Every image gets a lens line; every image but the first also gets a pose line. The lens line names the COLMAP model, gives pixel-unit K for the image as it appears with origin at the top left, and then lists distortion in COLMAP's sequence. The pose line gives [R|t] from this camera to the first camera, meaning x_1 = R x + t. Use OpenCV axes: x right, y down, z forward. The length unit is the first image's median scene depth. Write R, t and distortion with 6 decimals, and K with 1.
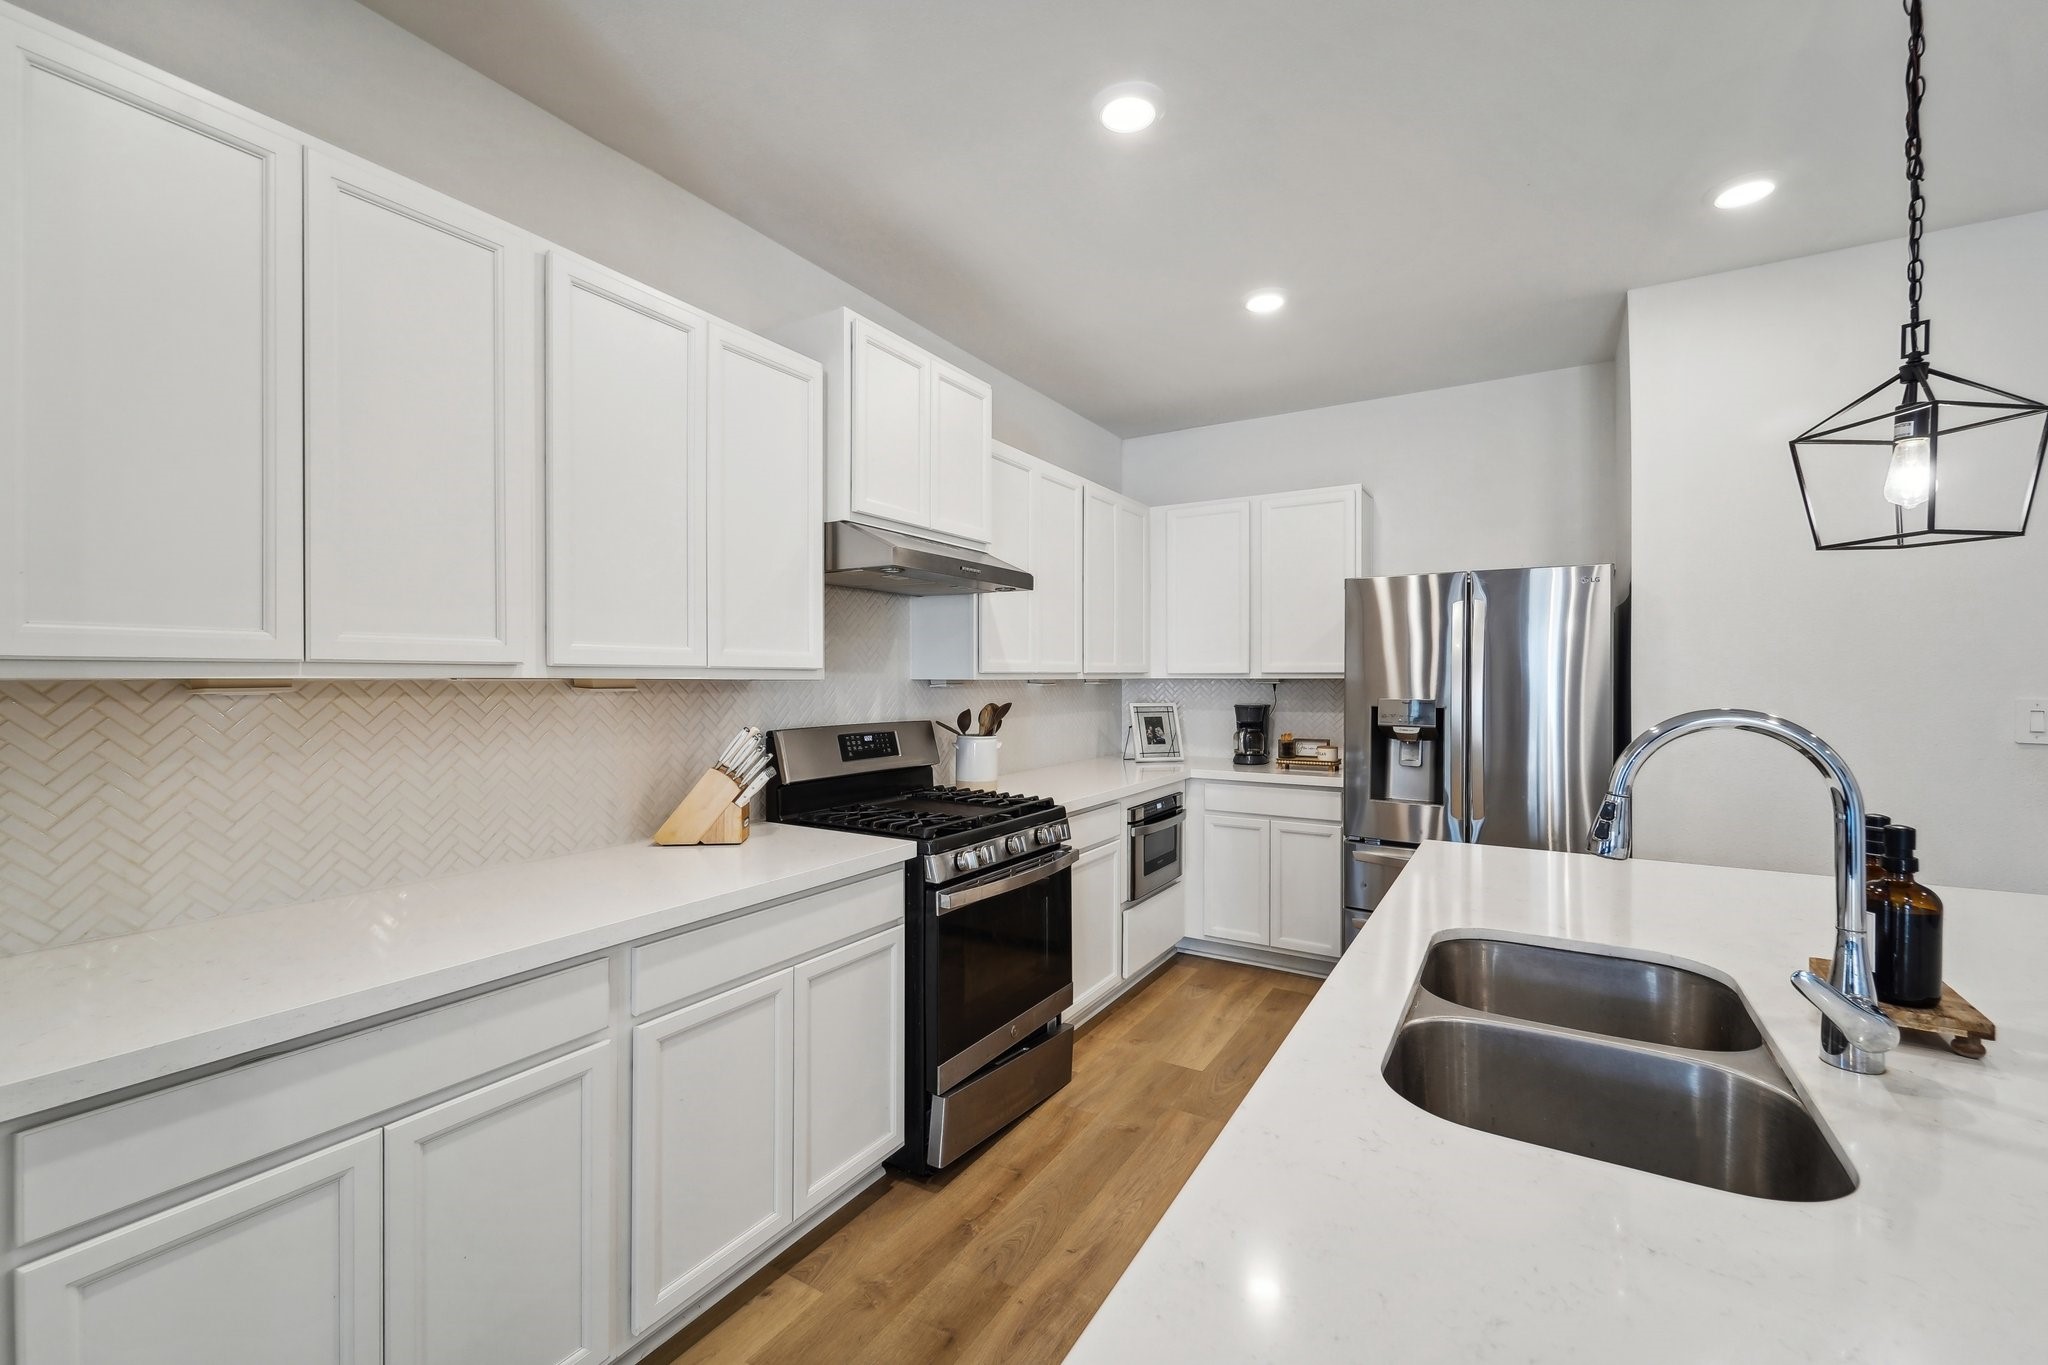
lens RADIAL K [[846.9, 0, 1022.5], [0, 846.9, 679.0], [0, 0, 1]] dist [0.003807, -0.002369]
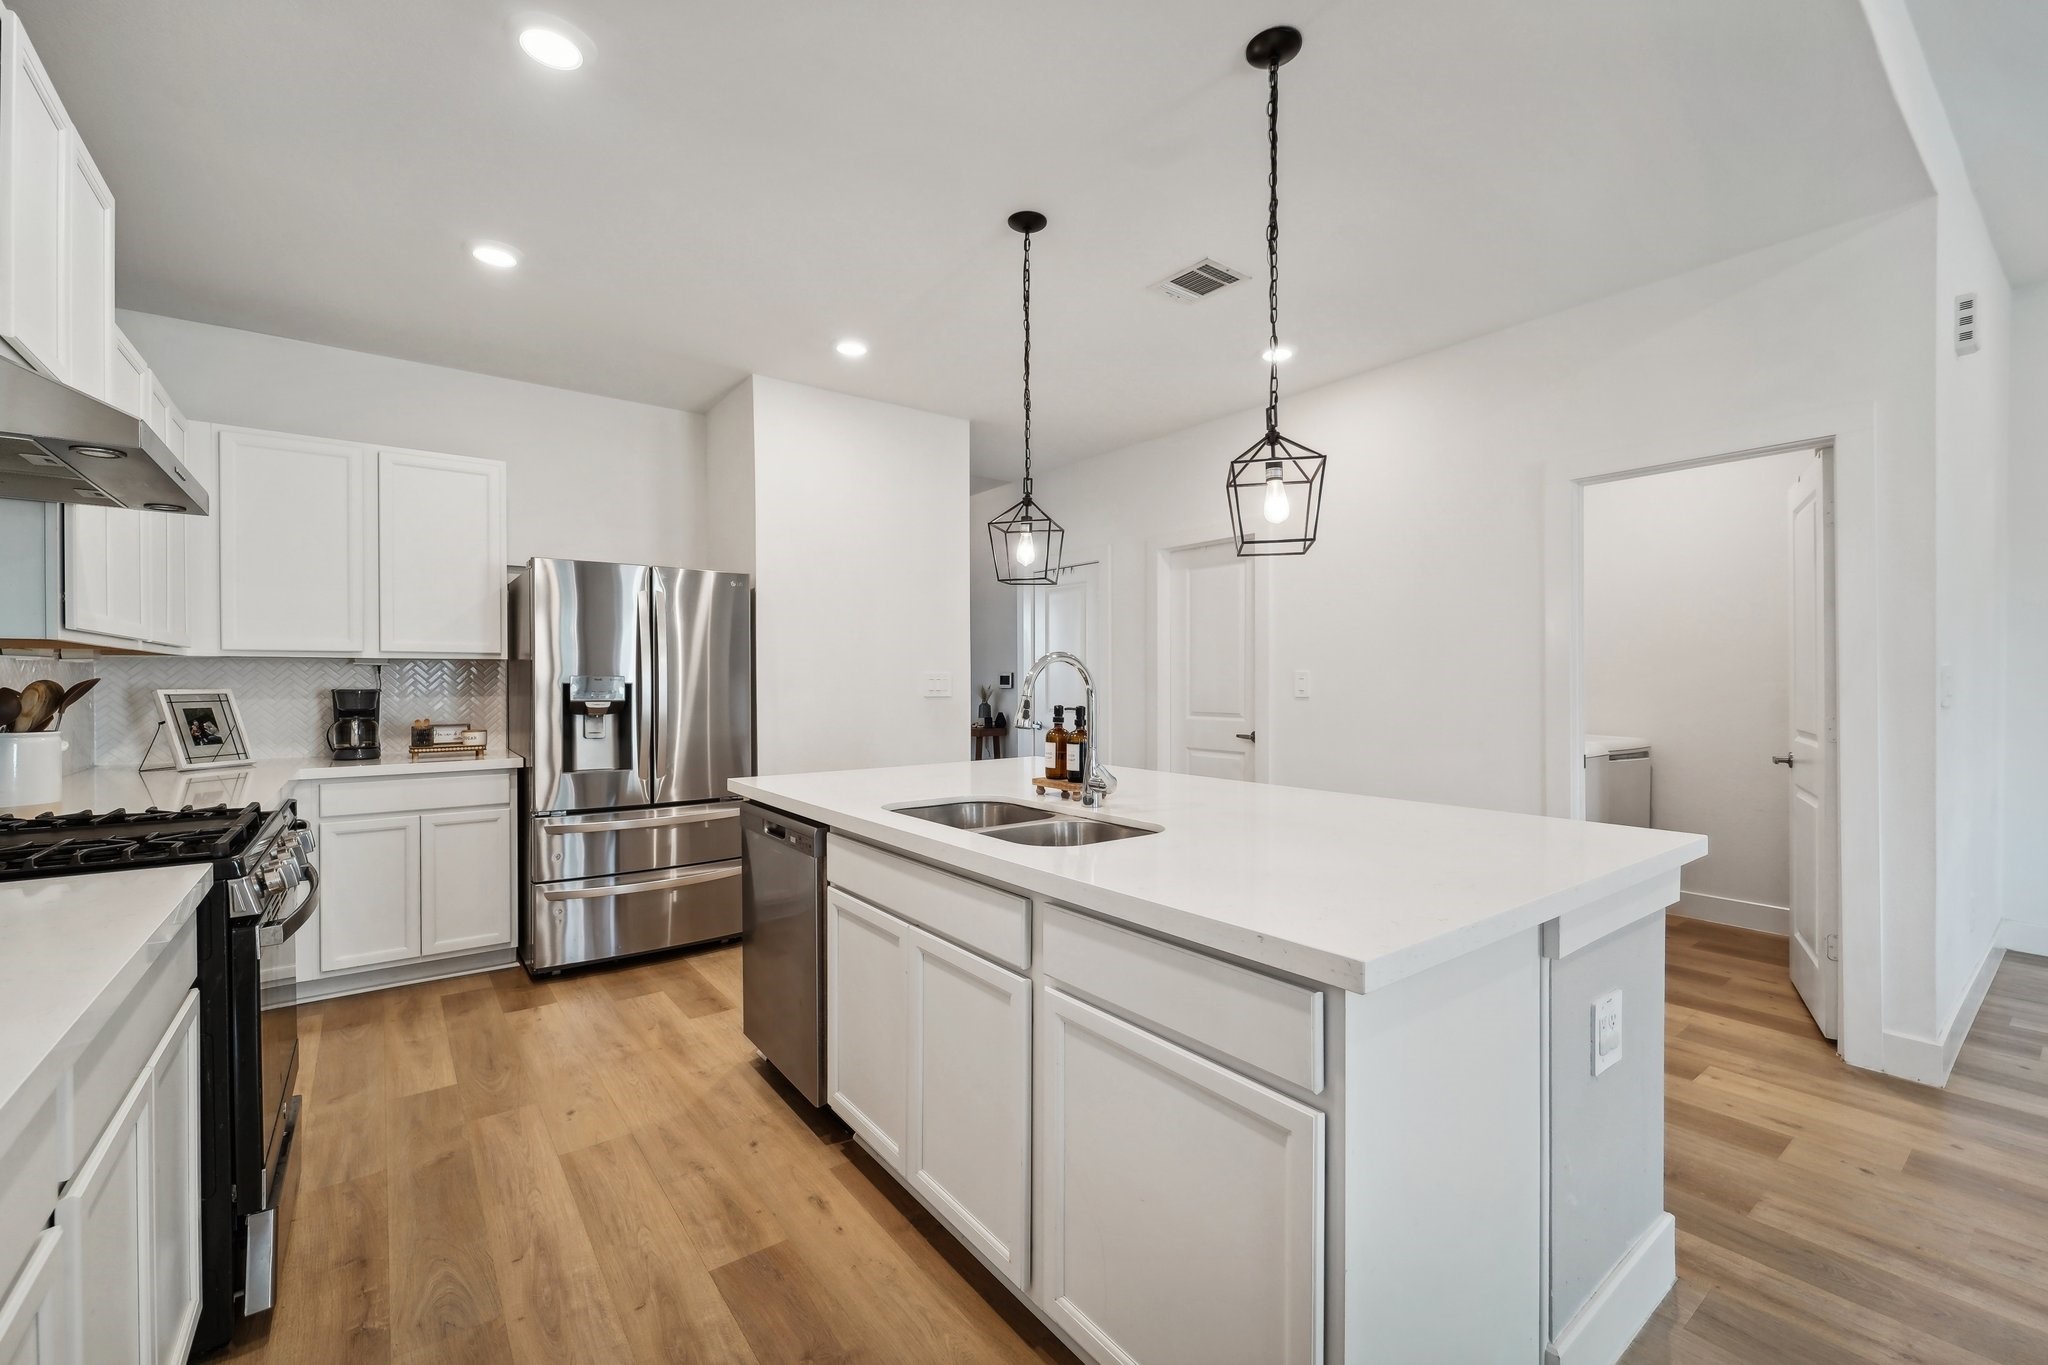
lens RADIAL K [[846.9, 0, 1027.3], [0, 846.9, 683.6], [0, 0, 1]] dist [0.003807, -0.002369]
pose [[0.362245, -0.004234, 0.932073, -0.405387], [0.004310, 0.999987, 0.002867, 0.037213], [-0.932073, 0.002979, 0.362258, 0.106828]]
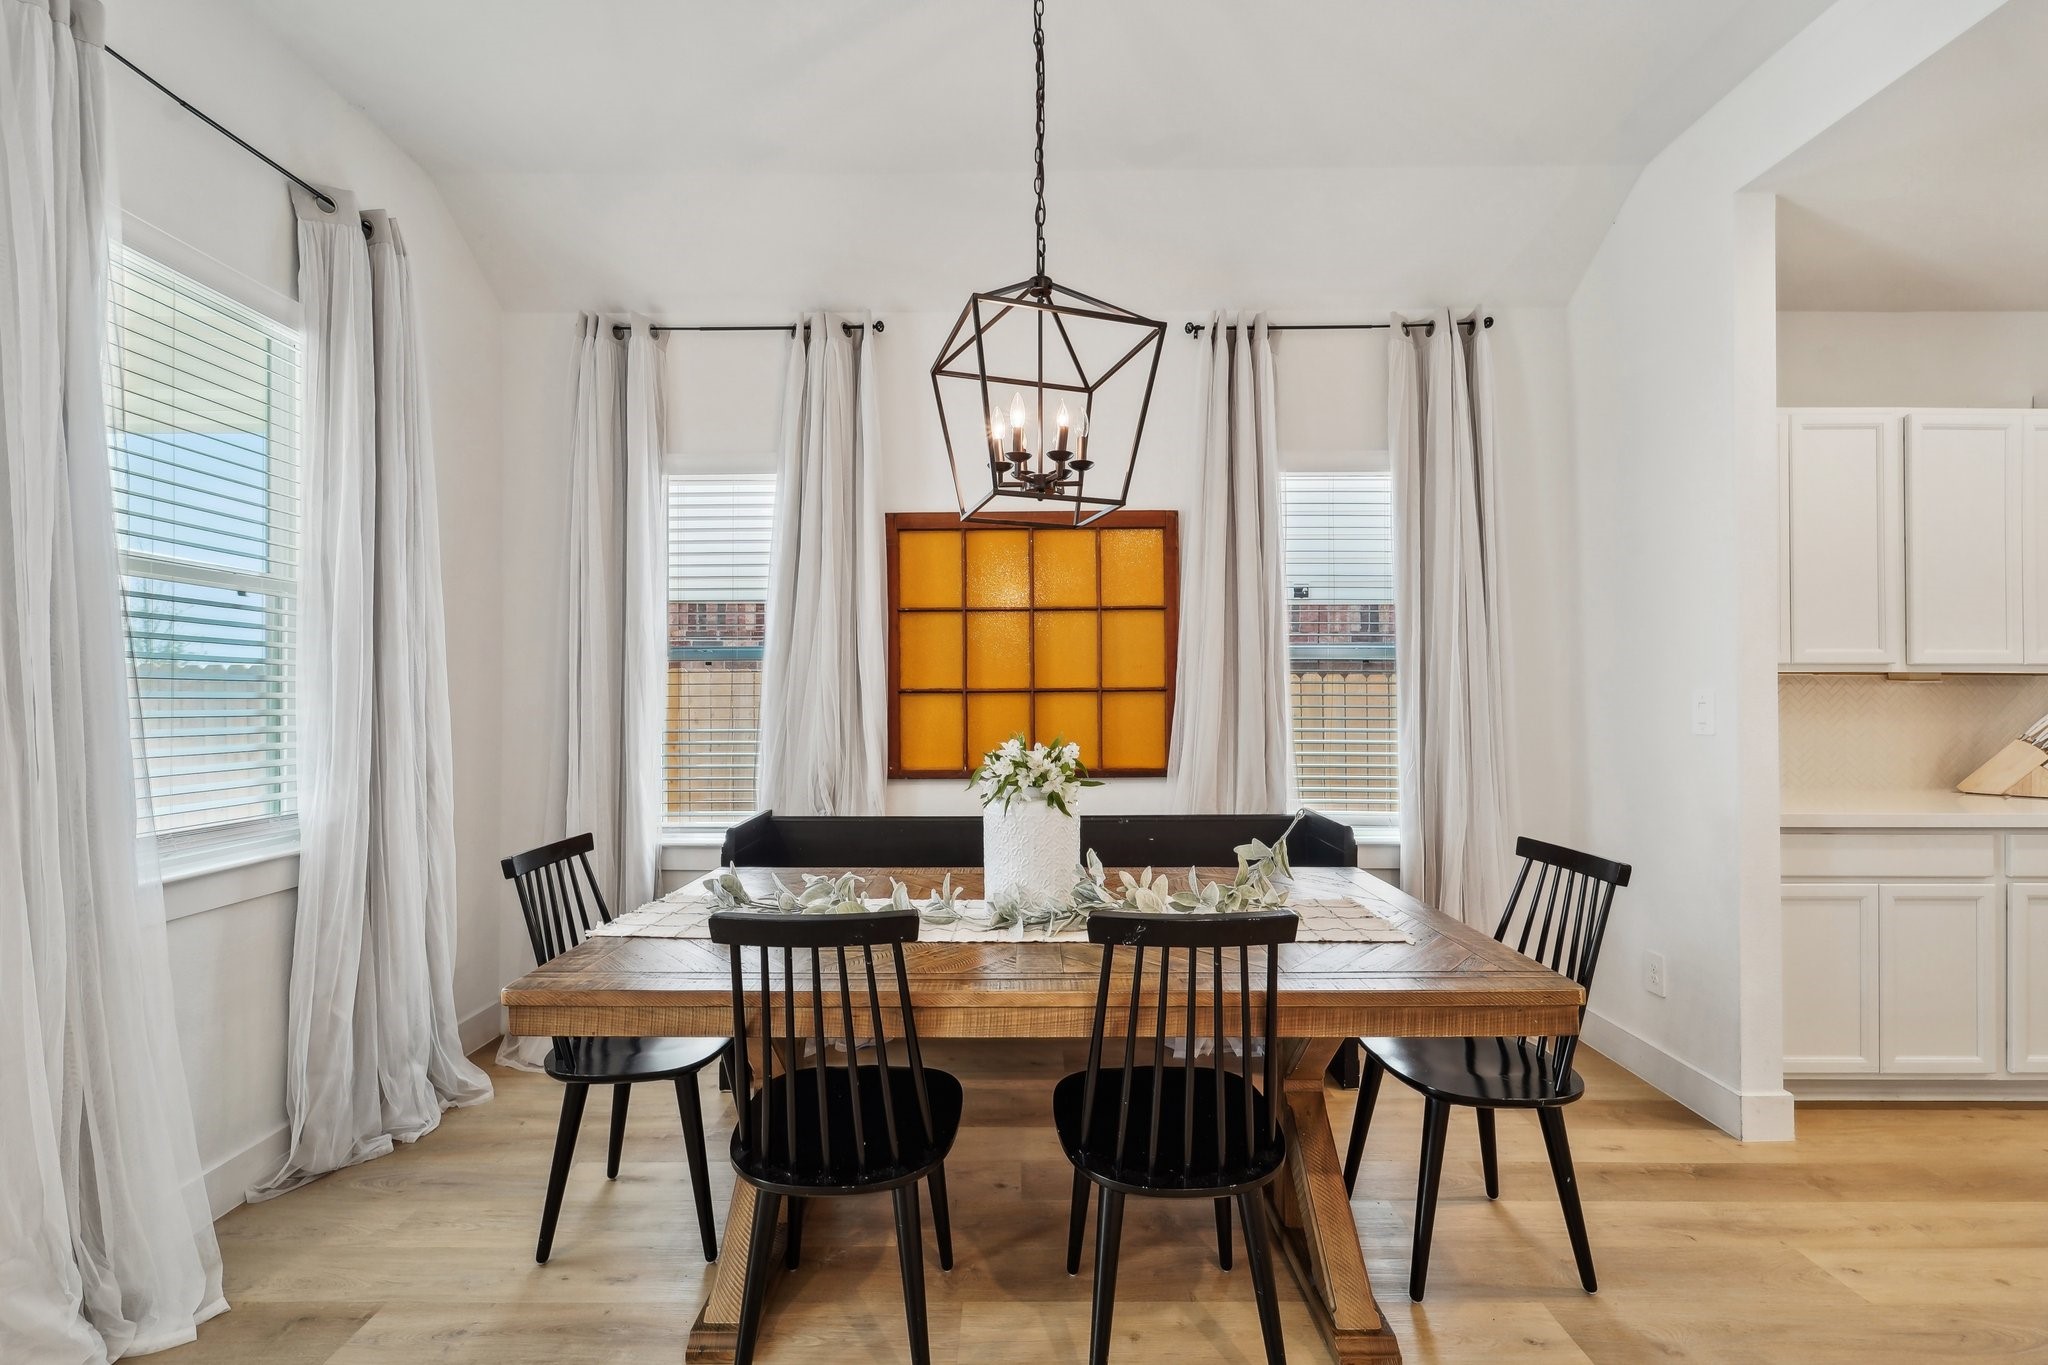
lens RADIAL K [[846.9, 0, 1017.5], [0, 846.9, 690.4], [0, 0, 1]] dist [0.003807, -0.002369]
pose [[0.516117, -0.005174, -0.856502, -0.024503], [-0.002294, 0.999970, -0.007423, 0.031057], [0.856515, 0.005796, 0.516090, -0.806550]]
